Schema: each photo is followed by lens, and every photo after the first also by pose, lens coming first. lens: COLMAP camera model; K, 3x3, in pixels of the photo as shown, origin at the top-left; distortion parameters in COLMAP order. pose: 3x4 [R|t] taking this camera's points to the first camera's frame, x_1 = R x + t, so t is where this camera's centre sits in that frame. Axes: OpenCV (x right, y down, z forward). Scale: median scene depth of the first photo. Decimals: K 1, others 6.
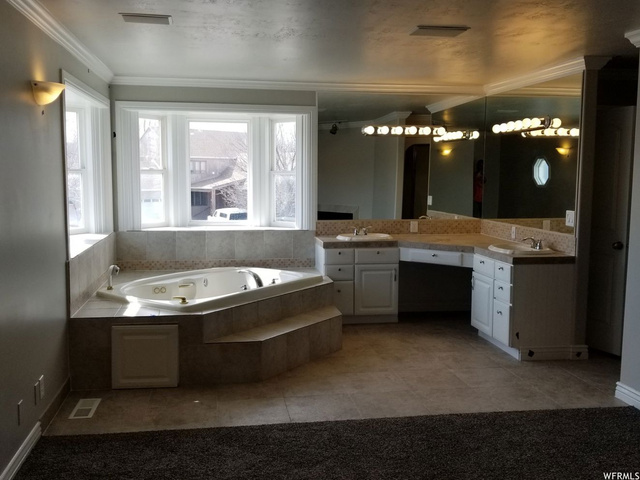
lens RADIAL K [[632.7, 0, 316.5], [0, 632.7, 231.5], [0, 0, 1]] dist [0.059030, -0.017806]
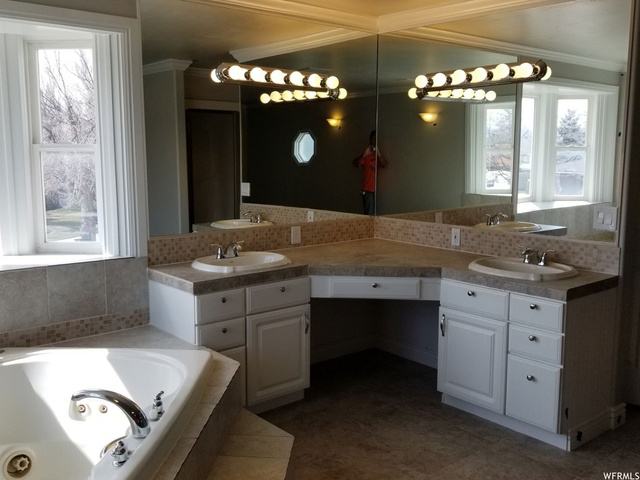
lens RADIAL K [[632.7, 0, 316.5], [0, 632.7, 231.5], [0, 0, 1]] dist [0.059030, -0.017806]
pose [[0.853553, -0.067969, 0.516553, -0.166469], [0.048239, 0.997505, 0.051544, -0.046429], [-0.518767, -0.019077, 0.854703, 0.499354]]
